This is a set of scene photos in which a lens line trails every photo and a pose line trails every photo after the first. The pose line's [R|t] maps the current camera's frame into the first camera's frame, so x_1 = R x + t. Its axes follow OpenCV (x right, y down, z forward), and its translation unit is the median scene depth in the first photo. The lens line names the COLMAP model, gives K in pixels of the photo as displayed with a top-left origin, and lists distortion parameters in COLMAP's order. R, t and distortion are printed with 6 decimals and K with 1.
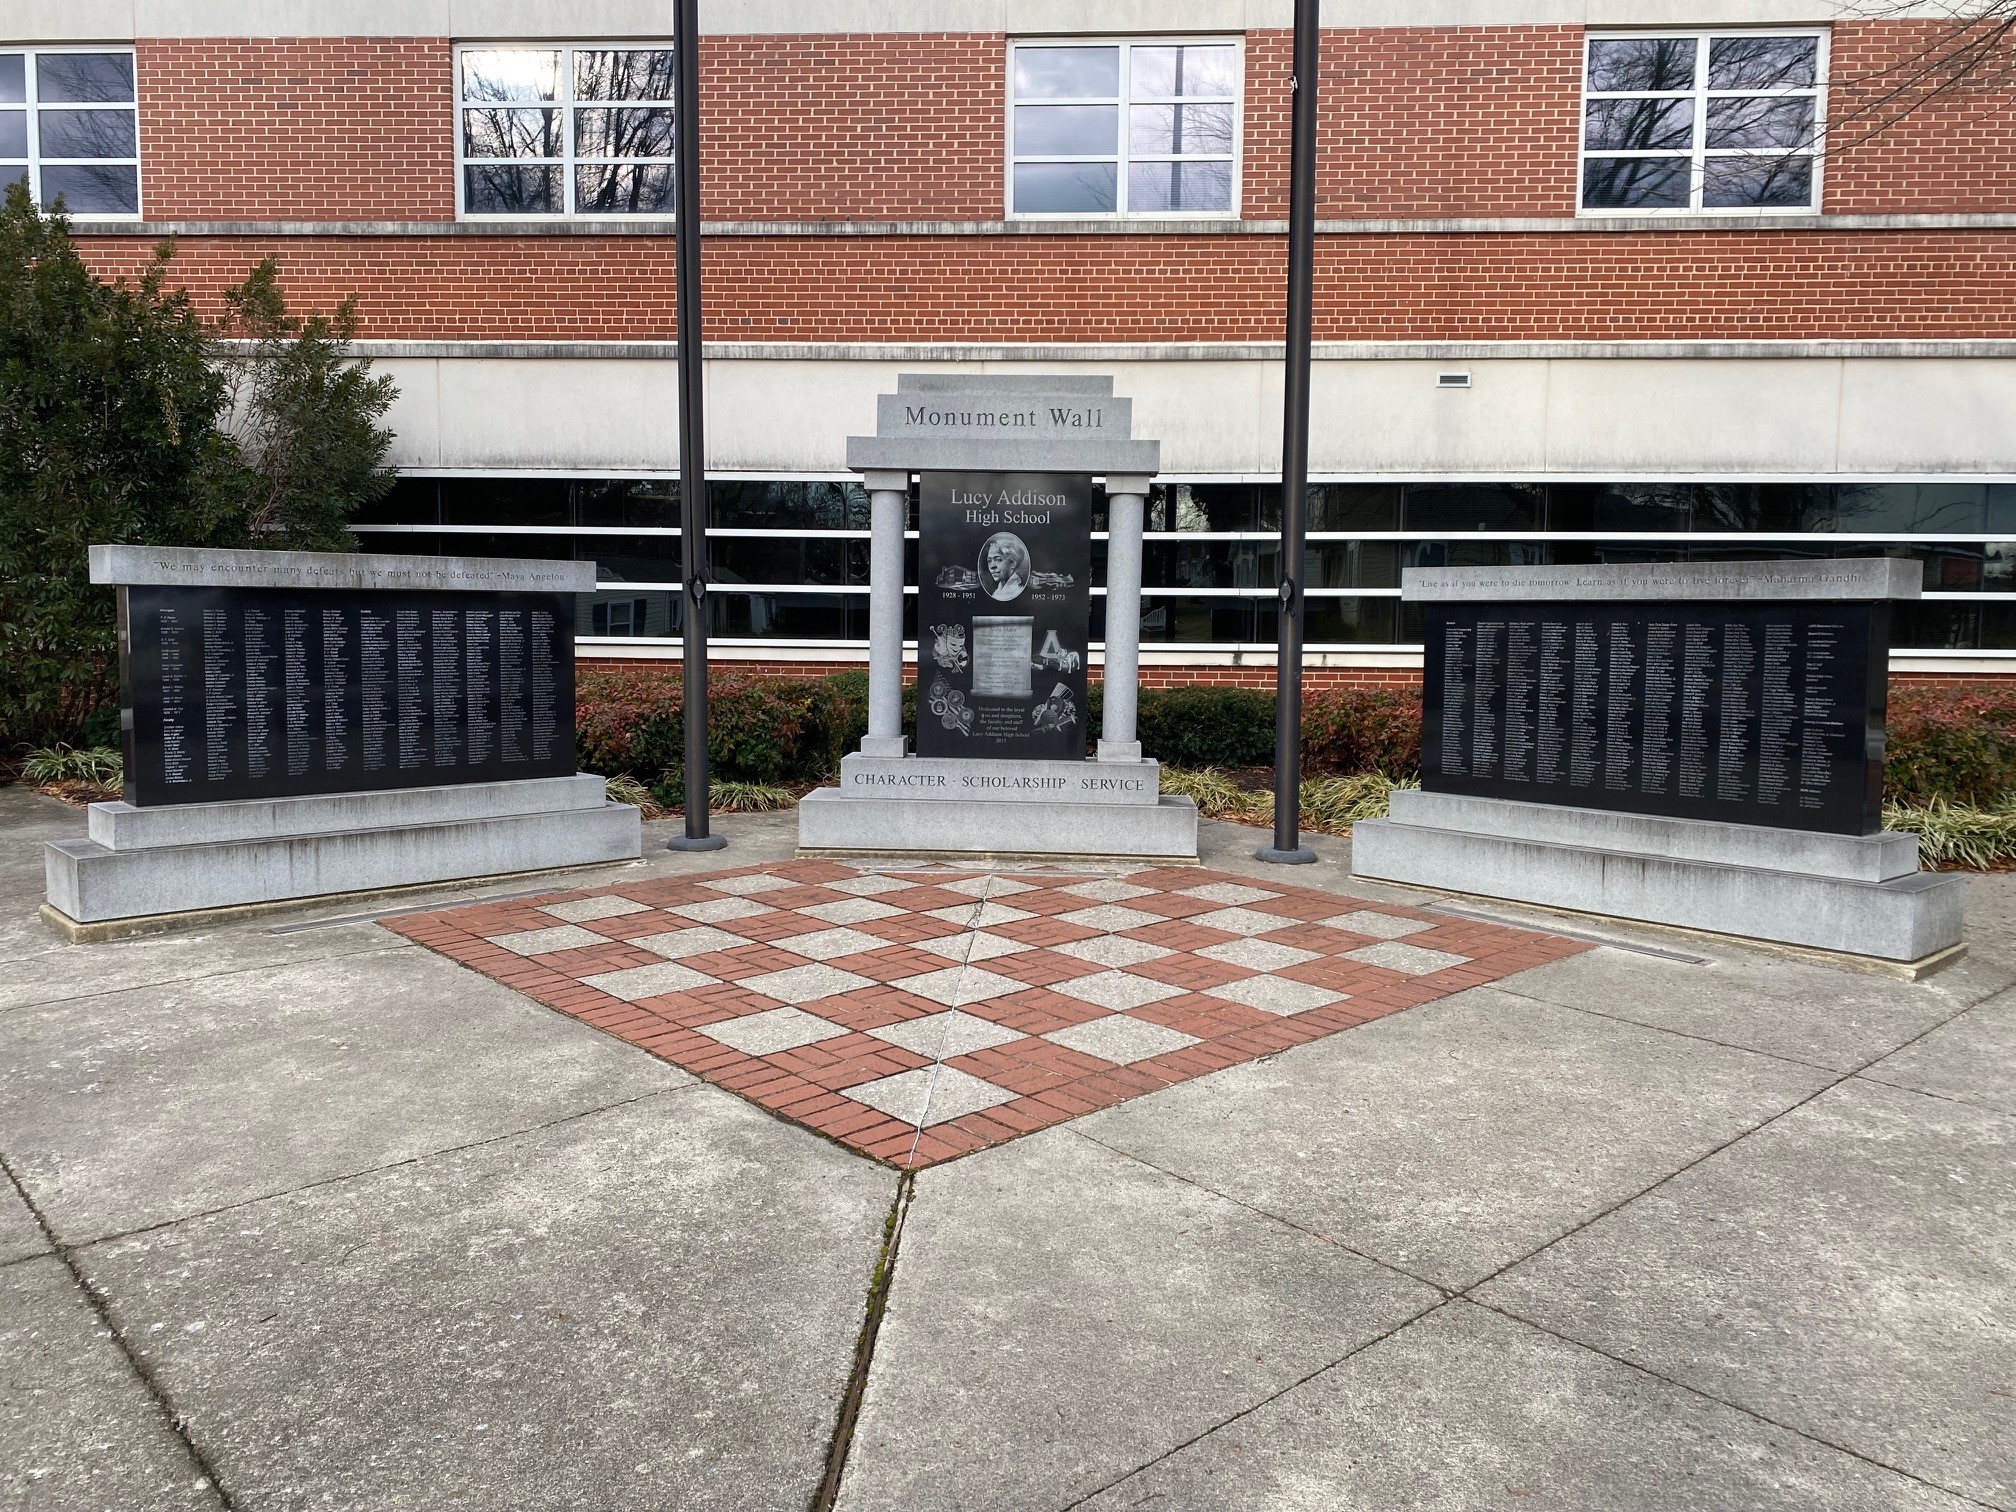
lens RADIAL K [[1570.0, 0, 1002.7], [0, 1570.0, 749.8], [0, 0, 1]] dist [0.015725, -0.006759]
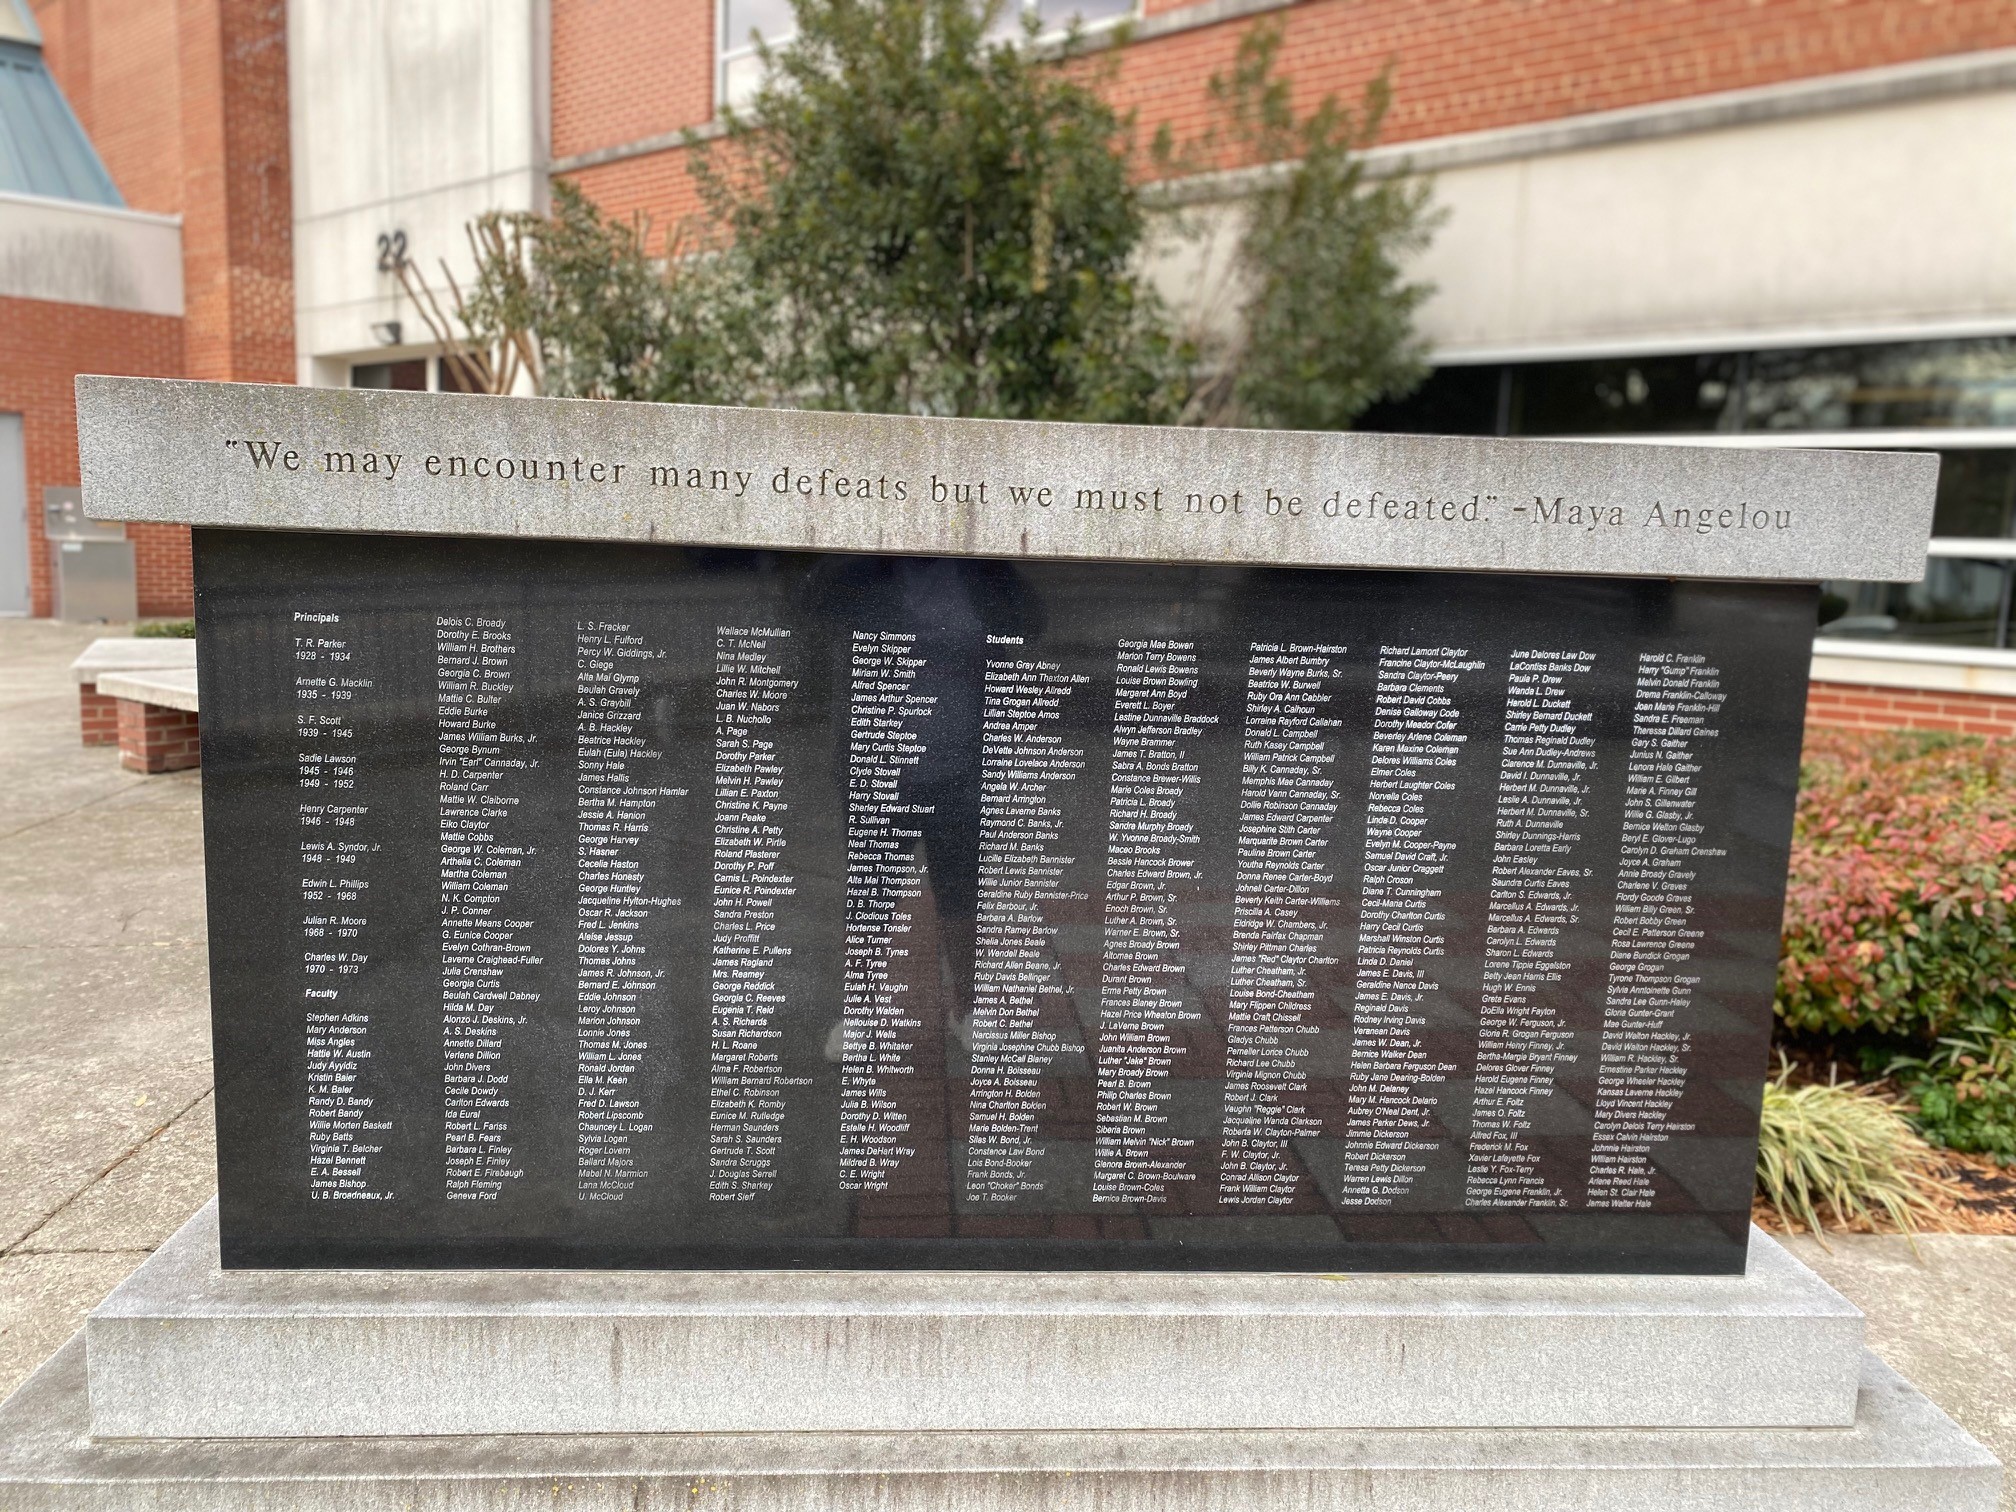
lens RADIAL K [[1570.0, 0, 1005.1], [0, 1570.0, 752.2], [0, 0, 1]] dist [0.015725, -0.006759]
pose [[0.785925, 0.104737, -0.609386, -0.230588], [-0.083114, 0.994500, 0.063735, -0.082691], [0.612710, 0.000557, 0.790308, 0.759742]]
